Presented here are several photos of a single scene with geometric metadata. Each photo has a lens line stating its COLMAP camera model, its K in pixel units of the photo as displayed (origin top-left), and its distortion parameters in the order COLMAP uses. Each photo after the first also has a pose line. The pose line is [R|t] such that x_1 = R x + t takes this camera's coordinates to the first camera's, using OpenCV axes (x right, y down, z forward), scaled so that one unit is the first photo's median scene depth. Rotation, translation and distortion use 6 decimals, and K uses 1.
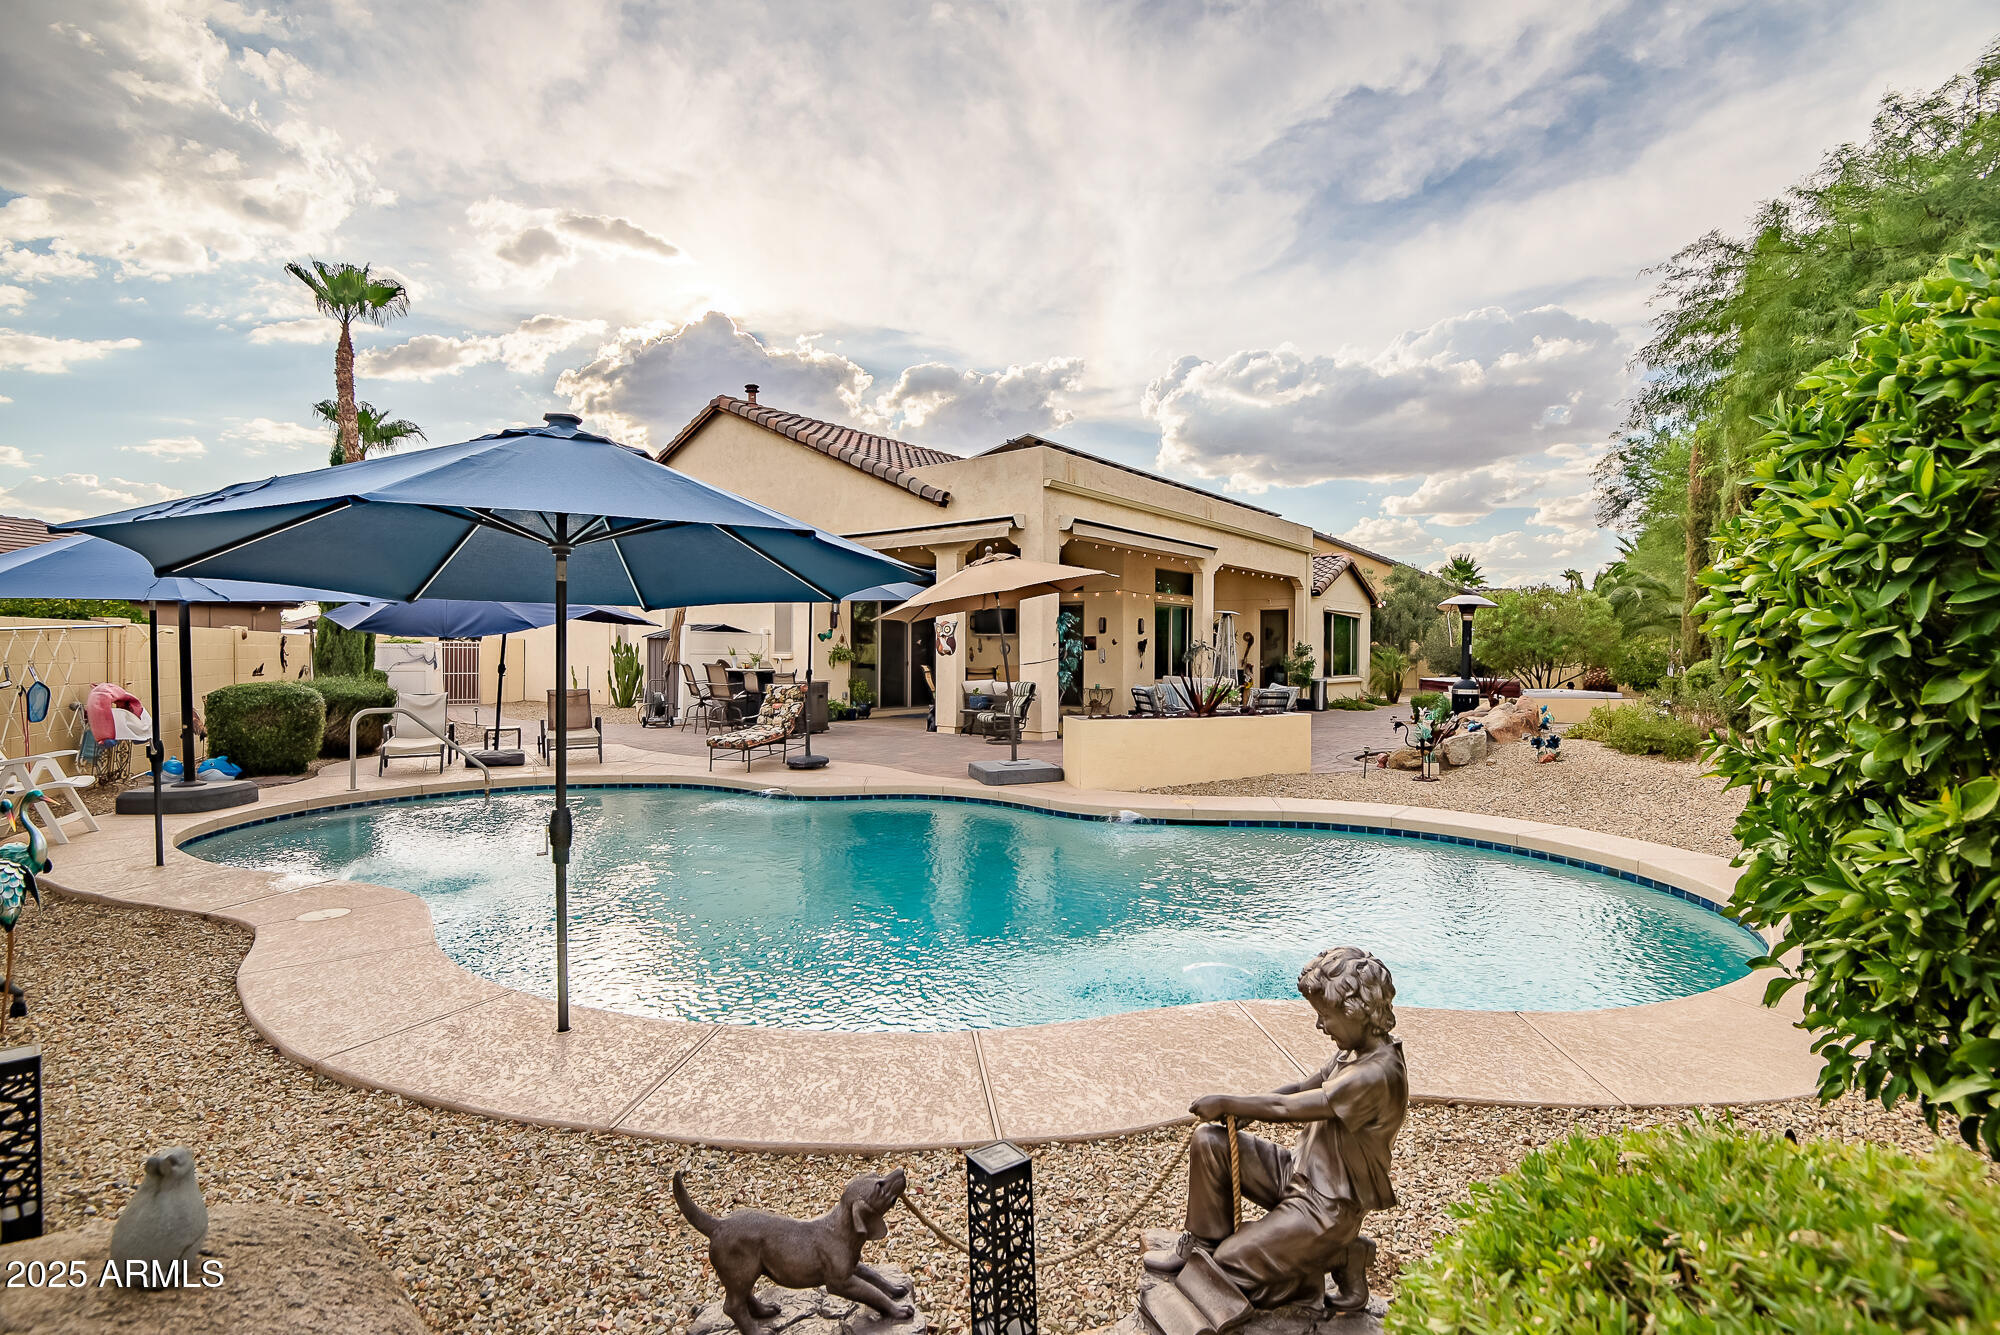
lens RADIAL K [[919.5, 0, 1004.3], [0, 919.5, 668.9], [0, 0, 1]] dist [-0.011767, -0.012508]
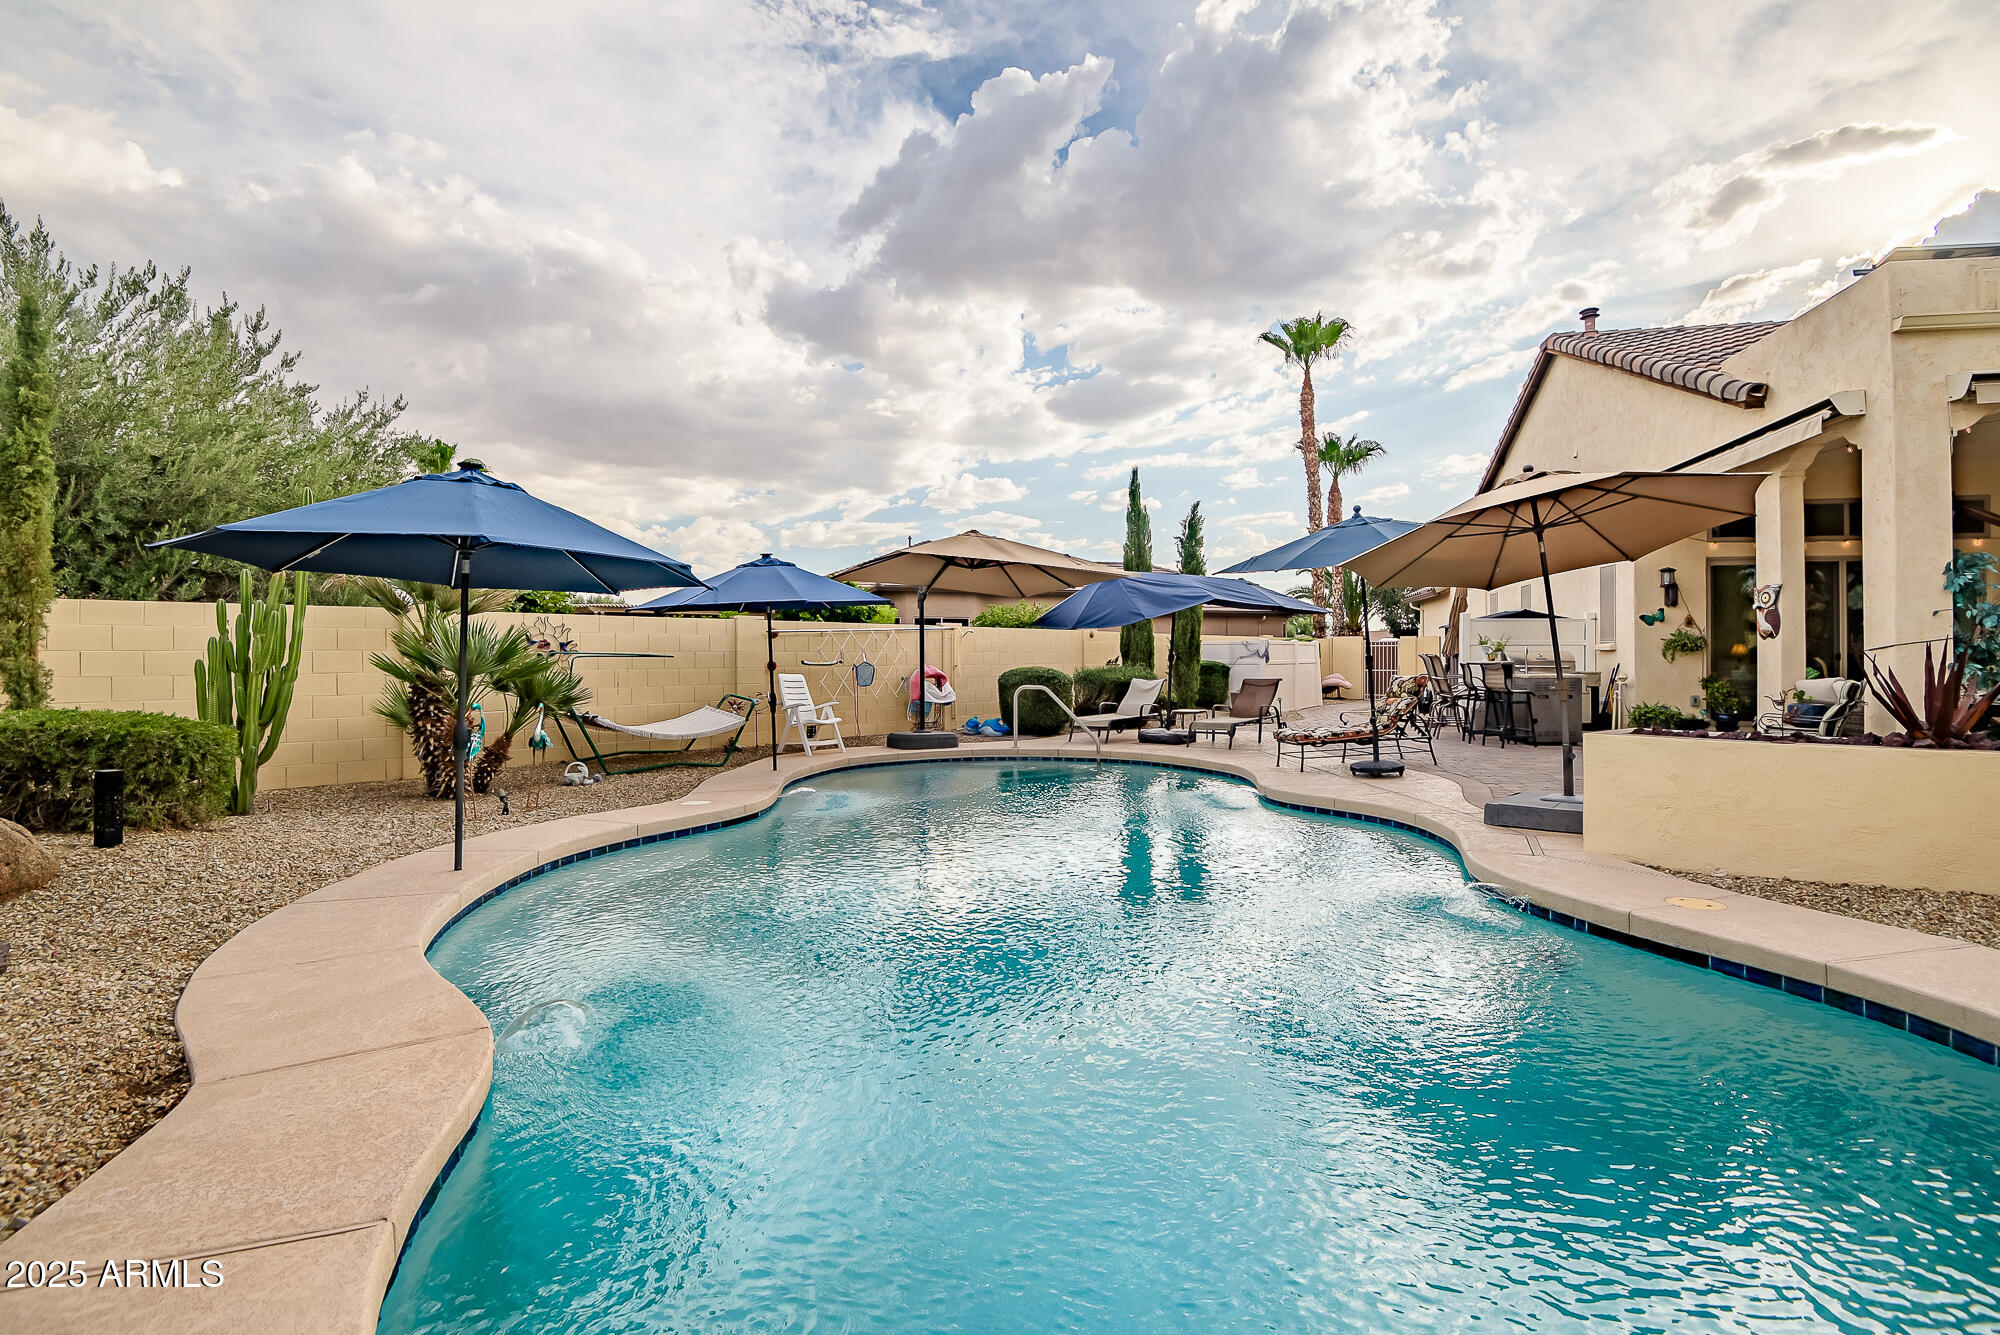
lens RADIAL K [[919.5, 0, 1002.3], [0, 919.5, 662.7], [0, 0, 1]] dist [-0.011767, -0.012508]
pose [[0.405089, -0.000021, -0.914277, 0.258037], [-0.011589, 0.999920, -0.005158, 0.009526], [0.914204, 0.012685, 0.405056, 0.230807]]
